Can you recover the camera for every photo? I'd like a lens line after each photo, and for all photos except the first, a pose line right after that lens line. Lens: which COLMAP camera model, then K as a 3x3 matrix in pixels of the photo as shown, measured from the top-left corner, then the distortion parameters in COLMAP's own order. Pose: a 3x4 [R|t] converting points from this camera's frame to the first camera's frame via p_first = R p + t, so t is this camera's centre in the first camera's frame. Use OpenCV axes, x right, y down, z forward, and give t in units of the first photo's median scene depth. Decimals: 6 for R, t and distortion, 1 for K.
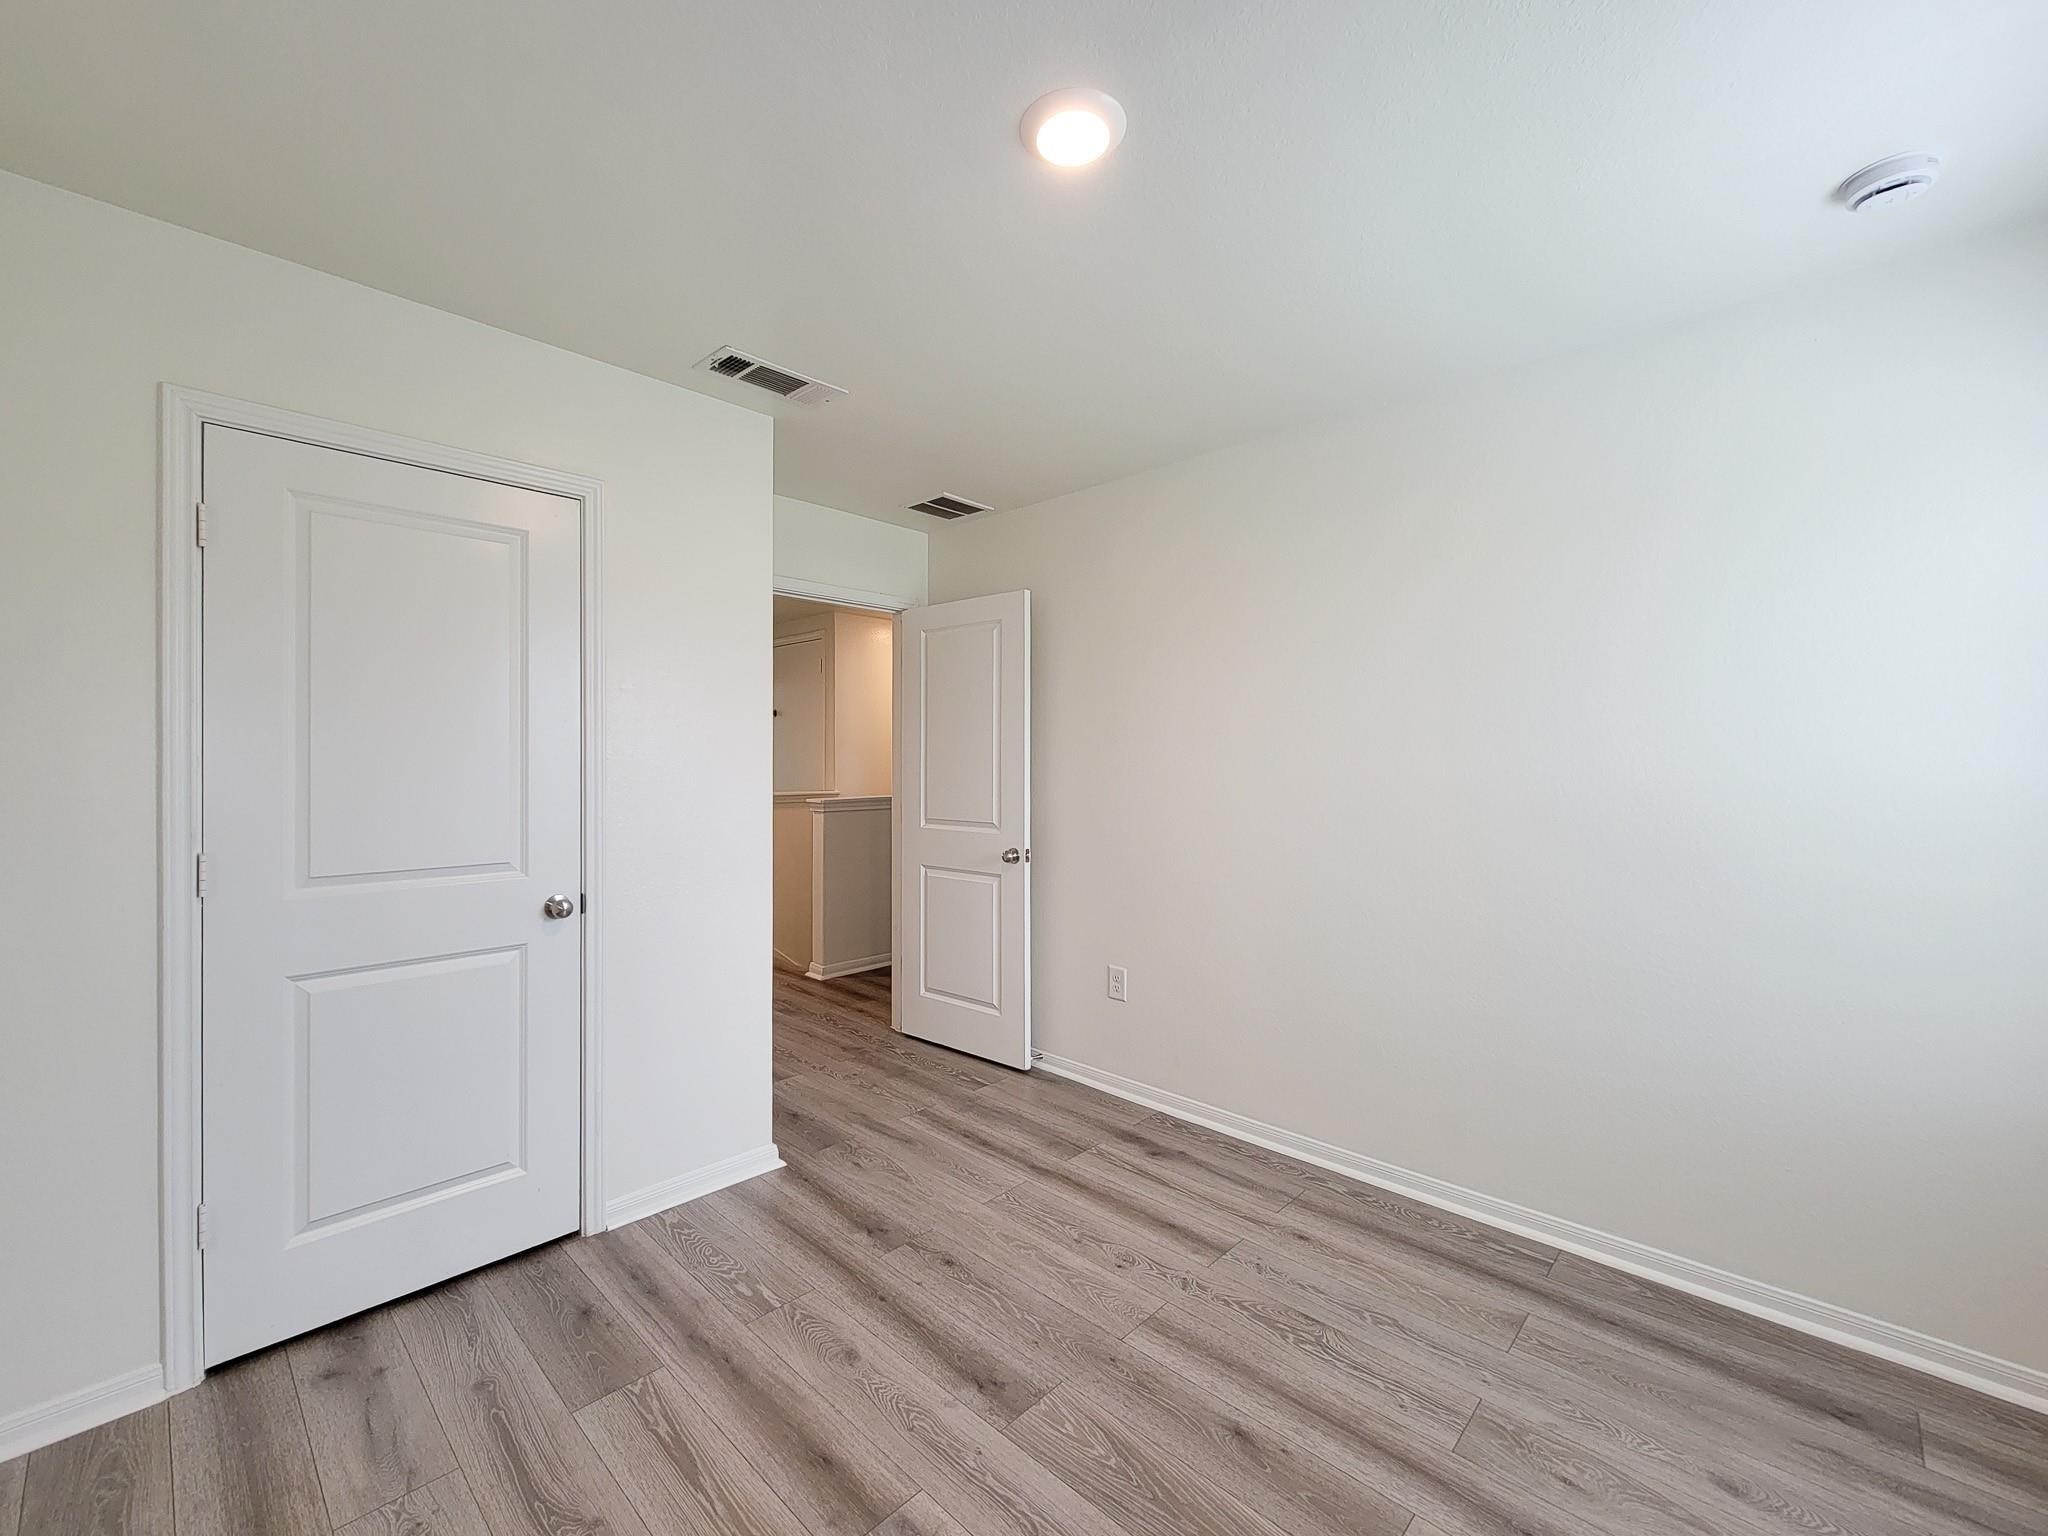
lens RADIAL K [[843.7, 0, 1026.8], [0, 843.7, 772.1], [0, 0, 1]] dist [0.002223, -0.002025]
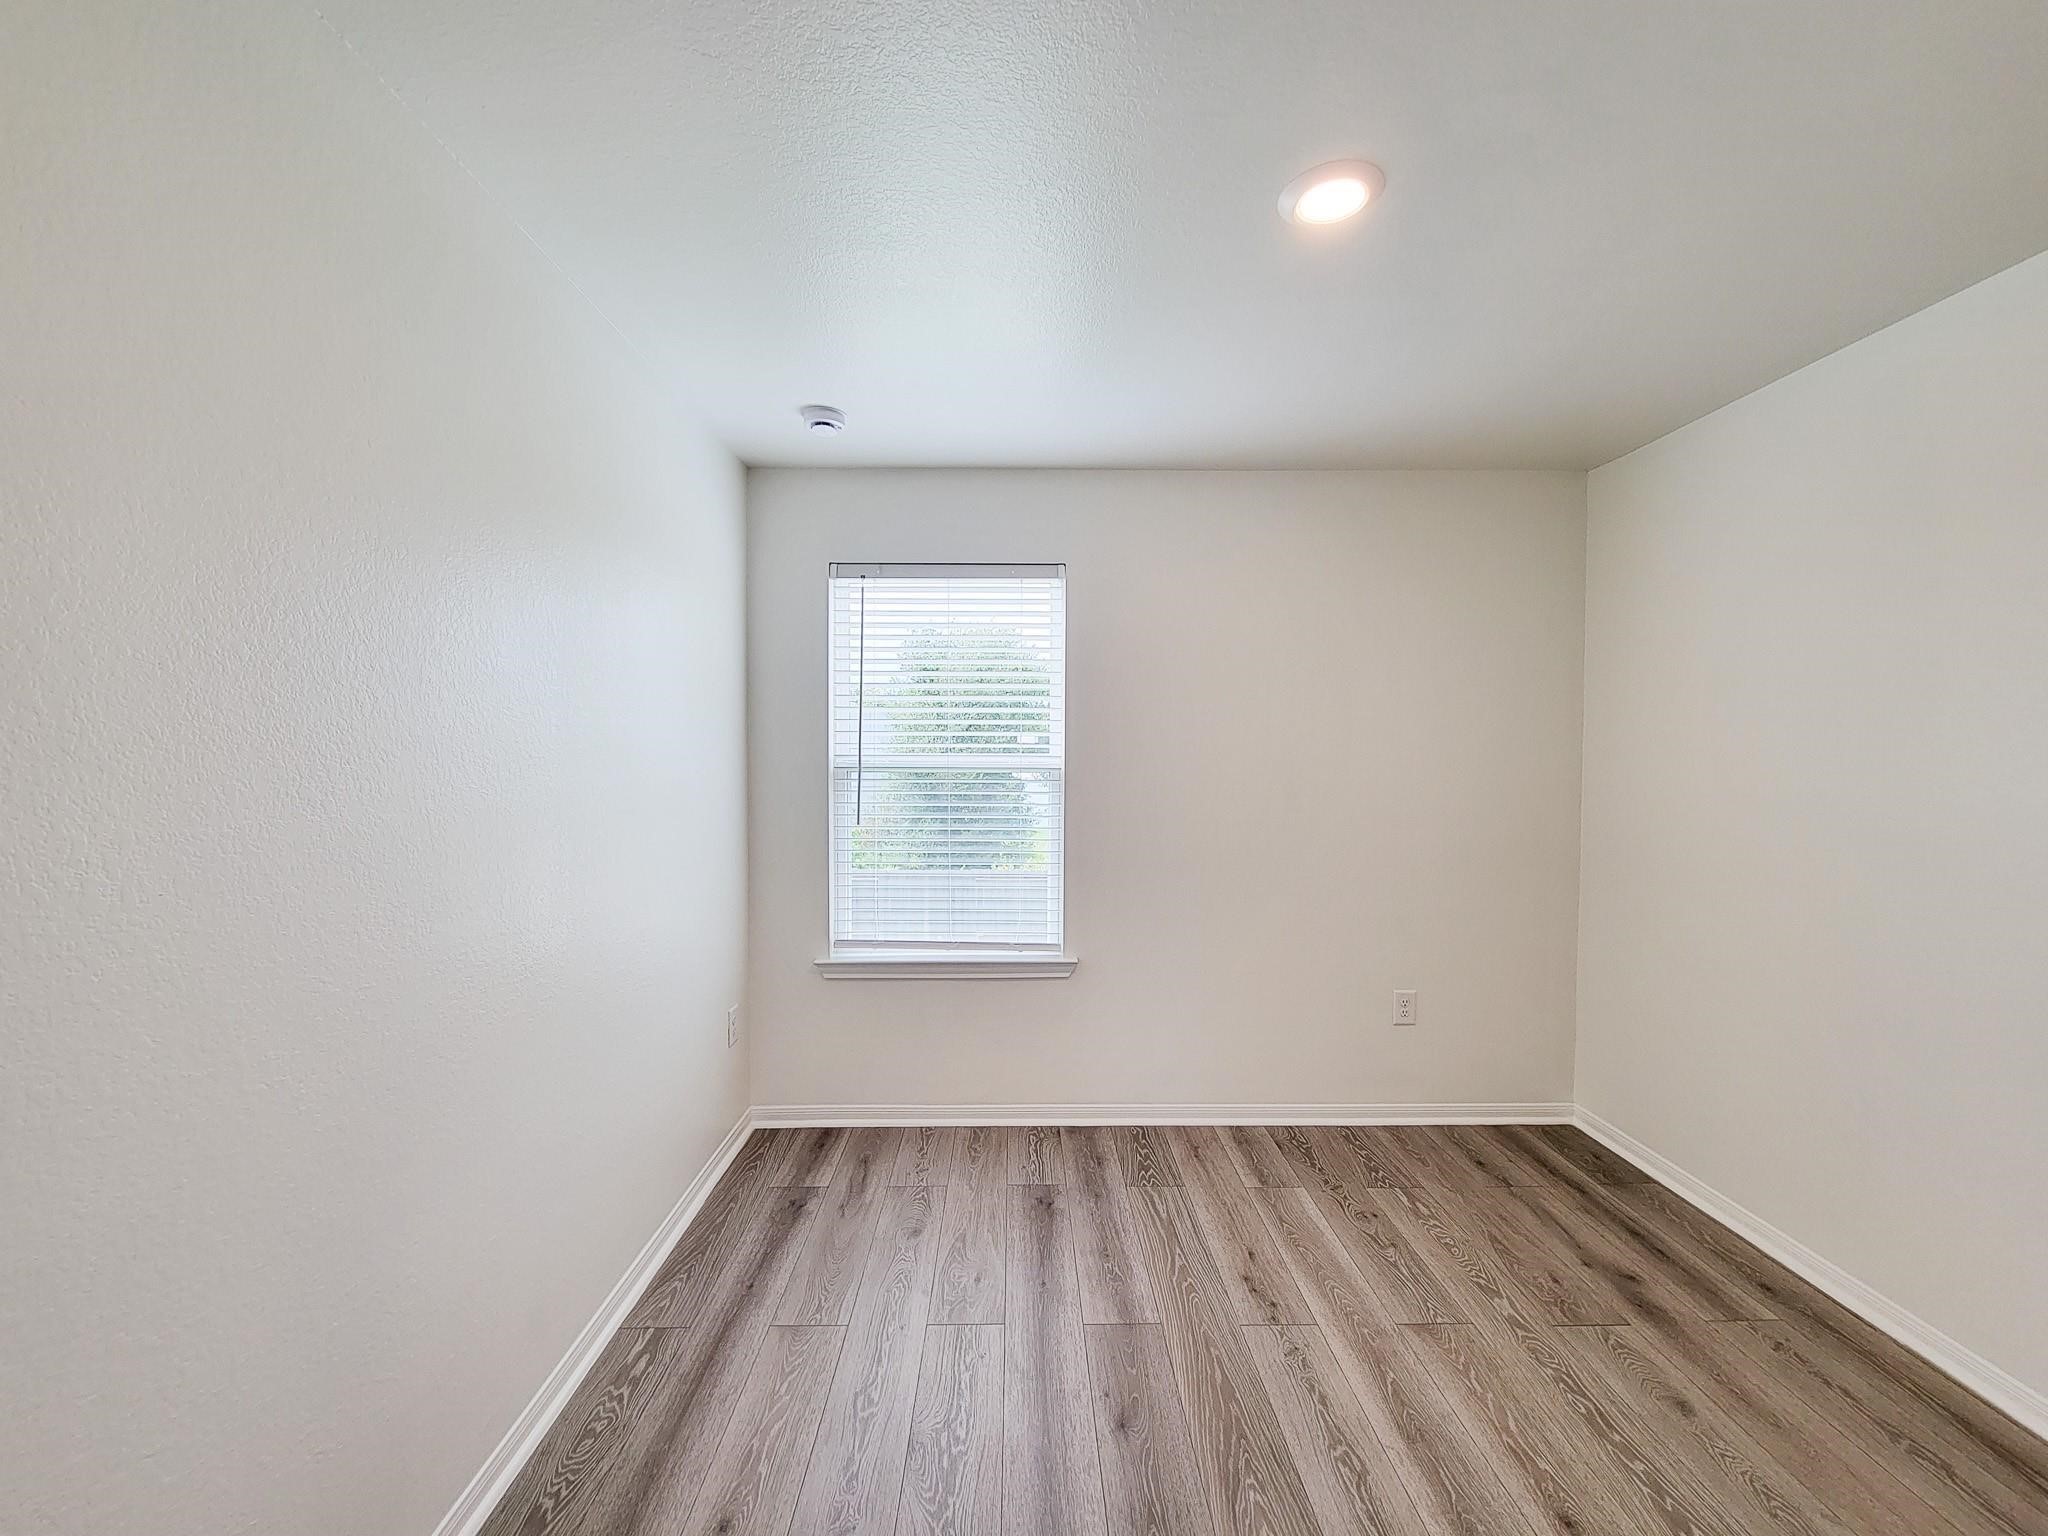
lens RADIAL K [[843.7, 0, 1026.8], [0, 843.7, 772.1], [0, 0, 1]] dist [0.002223, -0.002025]
pose [[-0.692364, -0.021033, 0.721242, -0.404906], [0.006103, 0.999369, 0.035003, -0.065754], [-0.721523, 0.028637, -0.691798, 1.780623]]
